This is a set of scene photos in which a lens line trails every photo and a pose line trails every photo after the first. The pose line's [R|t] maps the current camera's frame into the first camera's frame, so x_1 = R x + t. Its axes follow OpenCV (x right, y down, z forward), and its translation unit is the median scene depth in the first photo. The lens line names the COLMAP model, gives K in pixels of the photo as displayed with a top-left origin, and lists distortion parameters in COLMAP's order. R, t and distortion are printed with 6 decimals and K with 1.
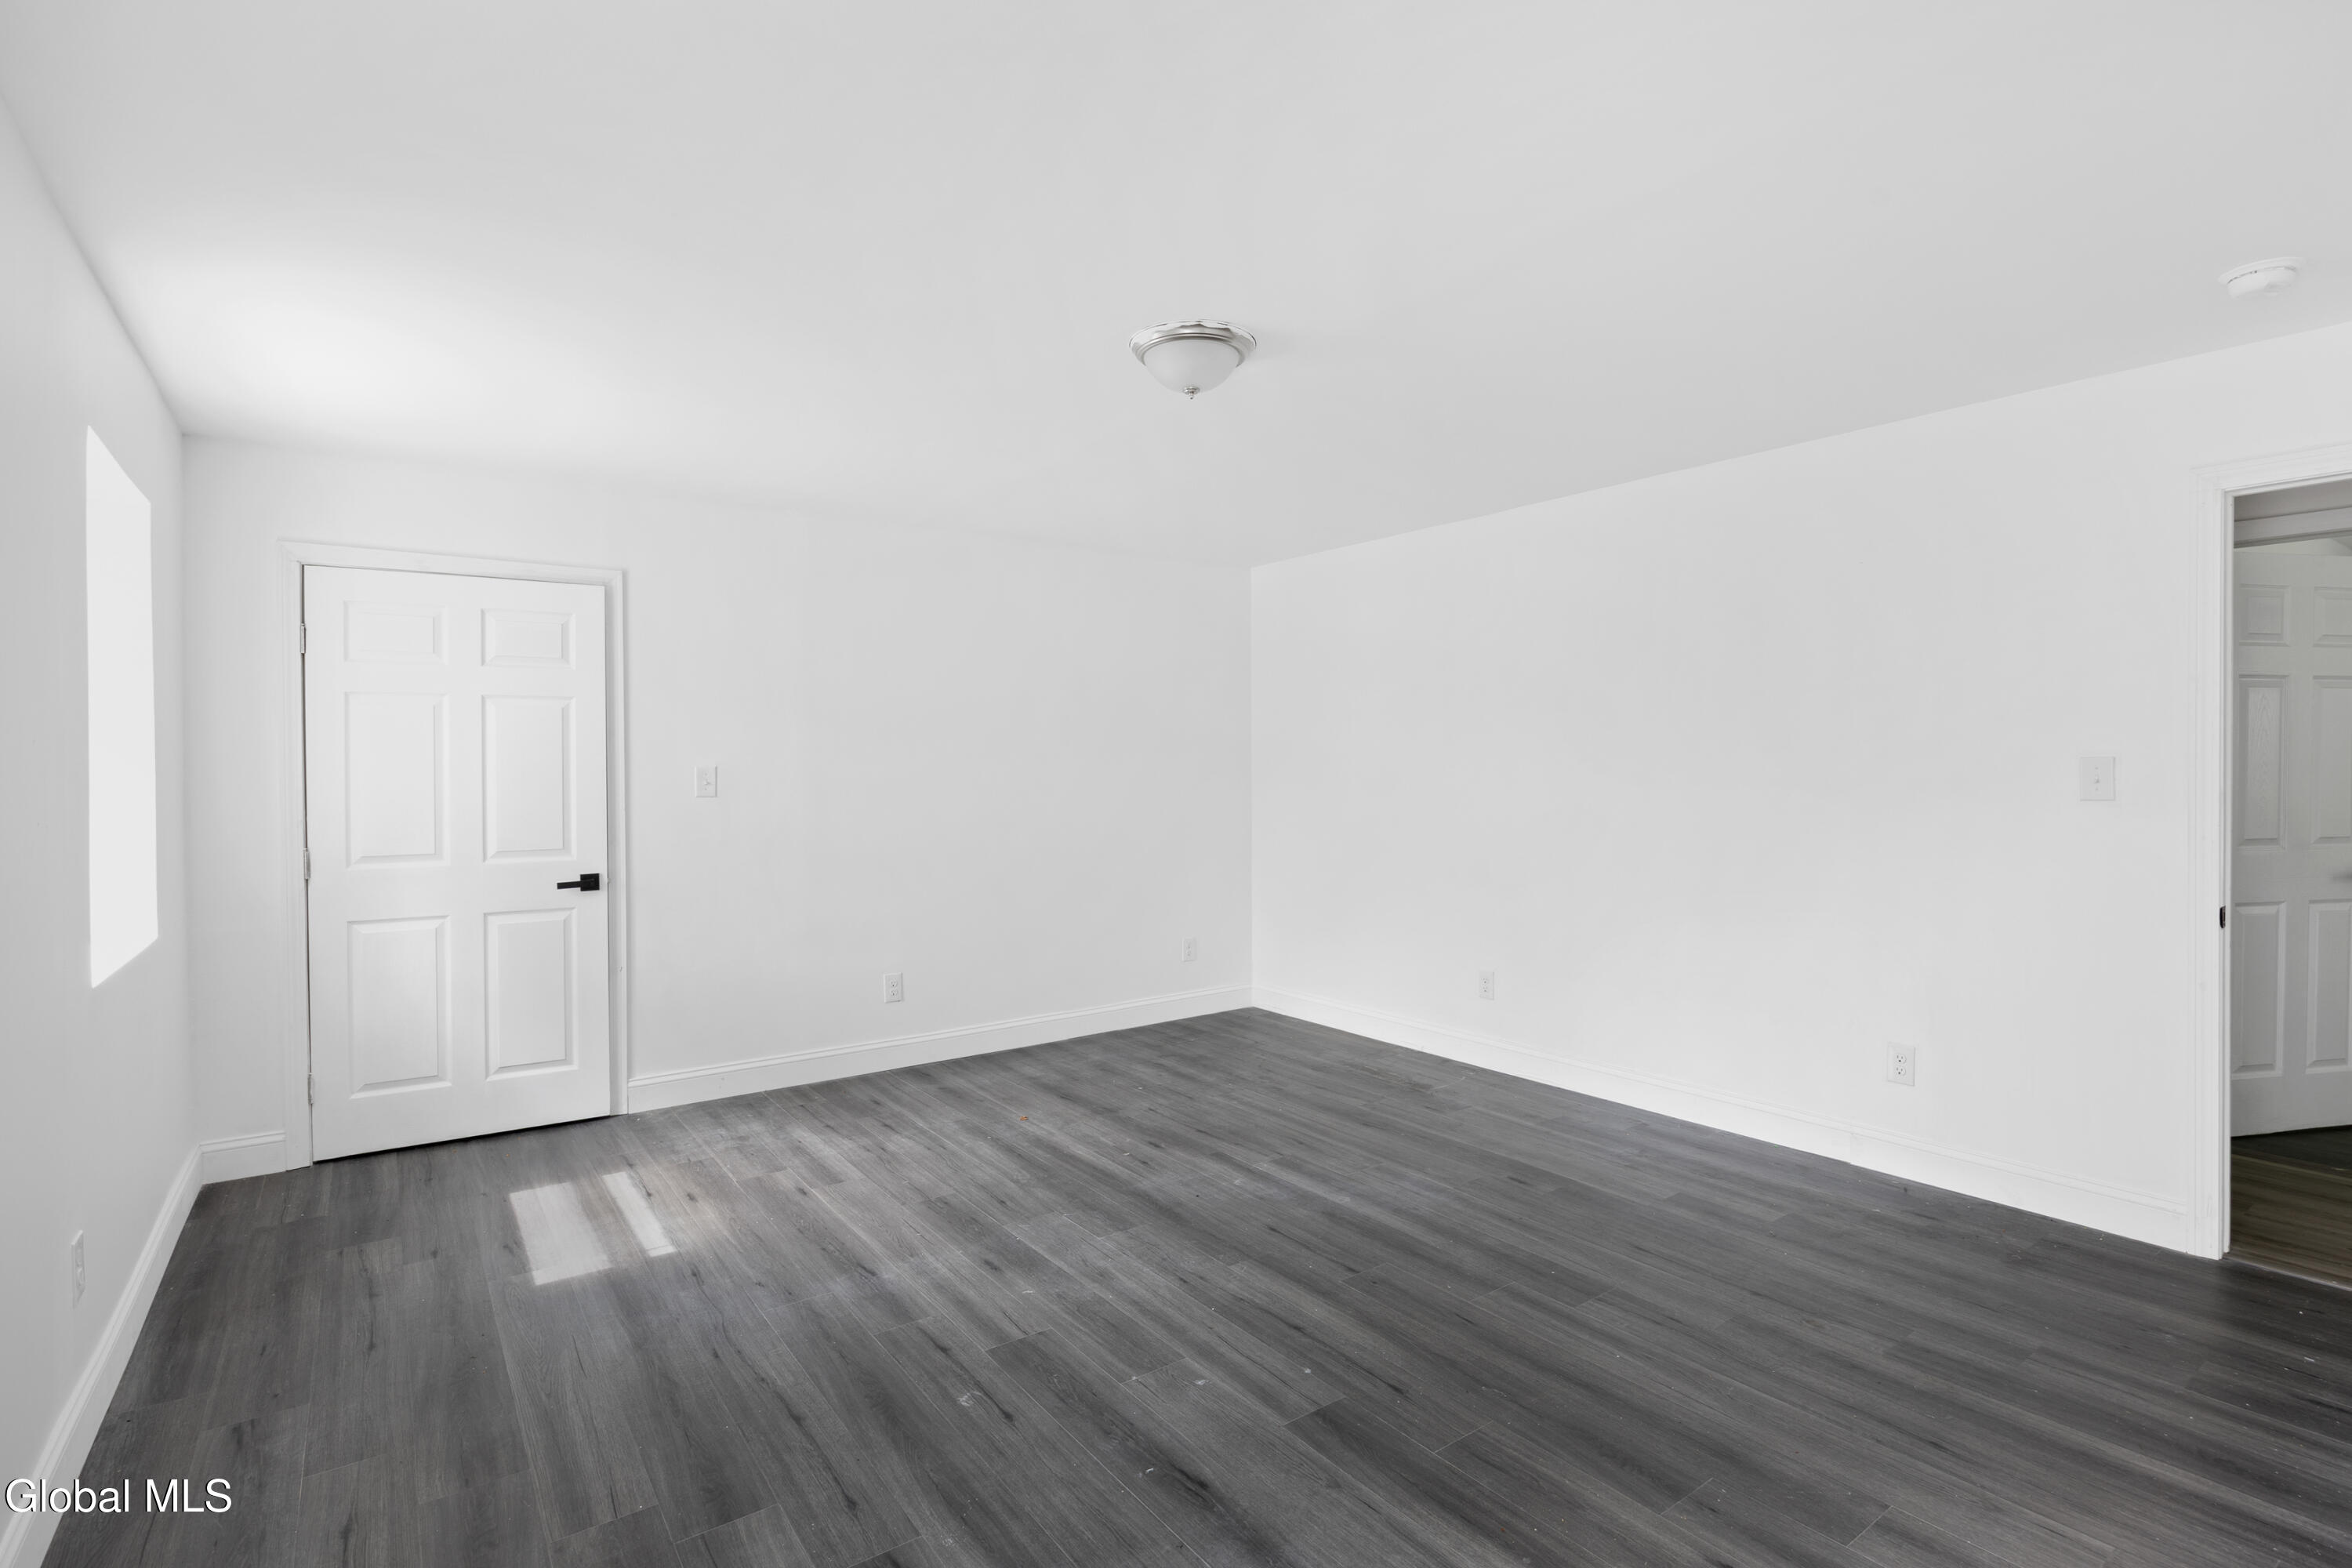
lens RADIAL K [[1131.8, 0, 1179.8], [0, 1131.8, 747.3], [0, 0, 1]] dist [-0.004218, -0.000502]
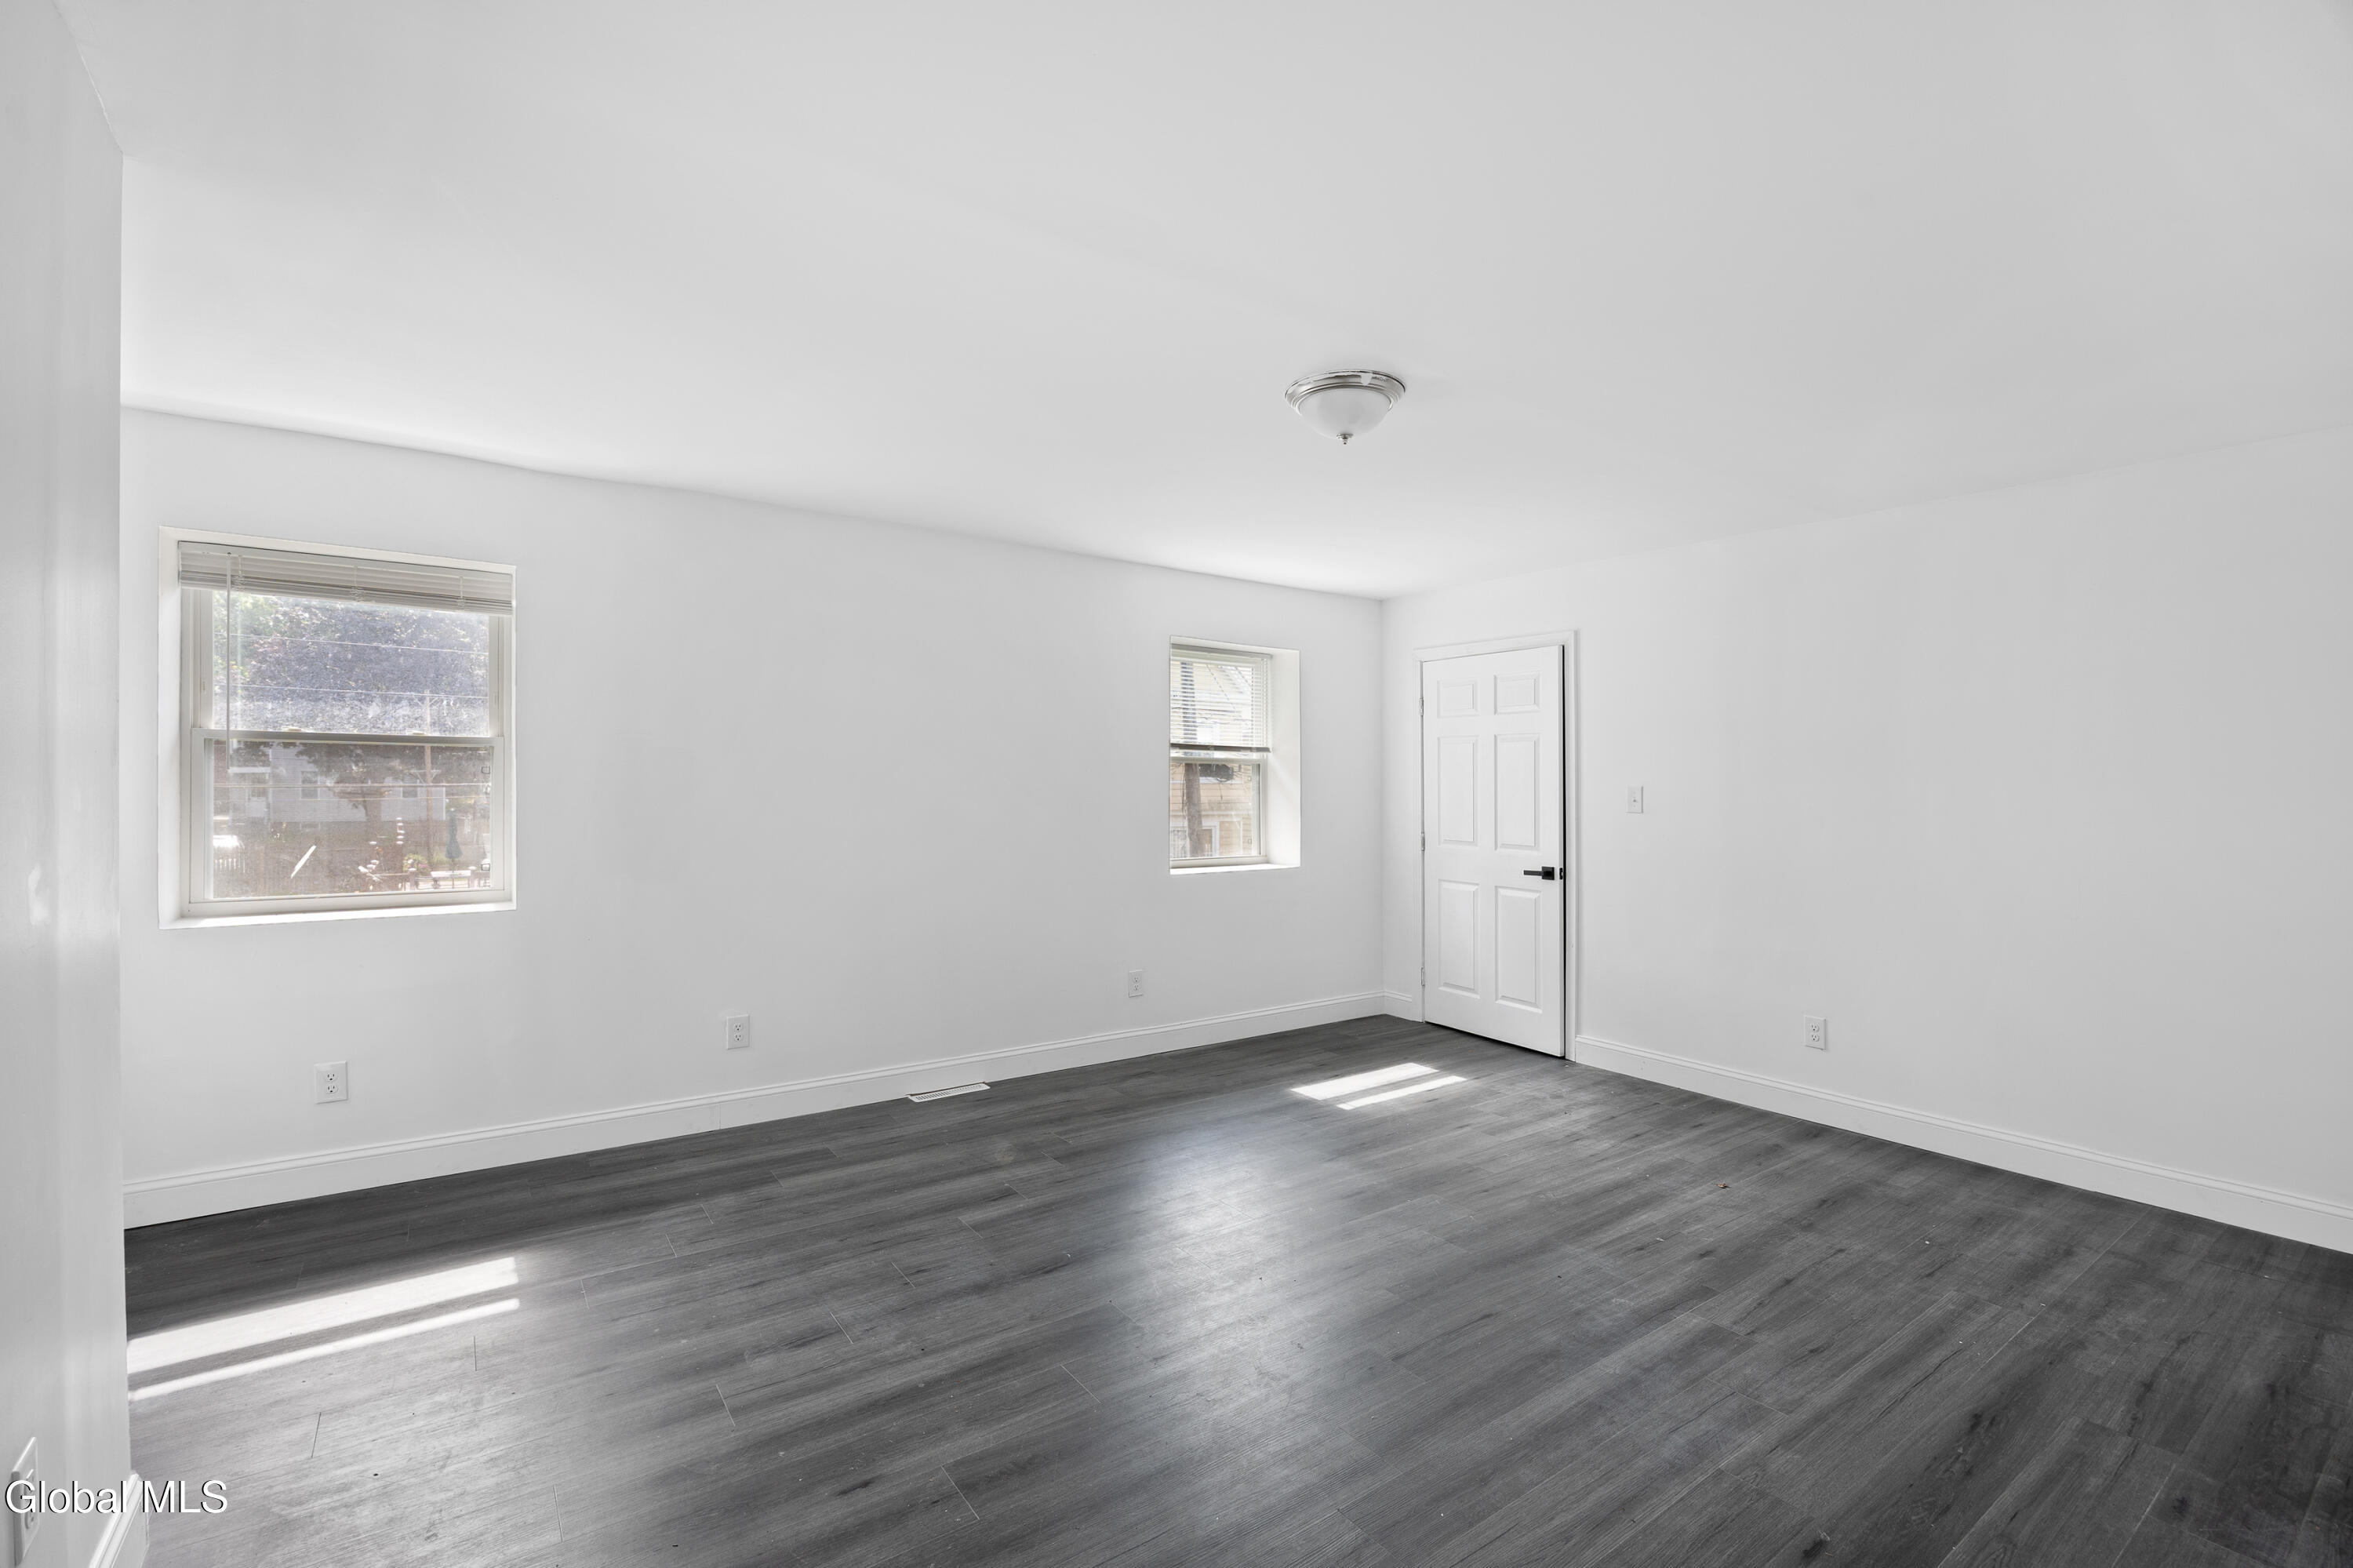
lens RADIAL K [[1059.9, 0, 1188.1], [0, 1059.9, 777.9], [0, 0, 1]] dist [-0.011718, 0.000519]
pose [[-0.017999, 0.002205, -0.999836, 0.729480], [0.006770, 0.999975, 0.002084, 0.007363], [0.999815, -0.006732, -0.018013, 0.639504]]
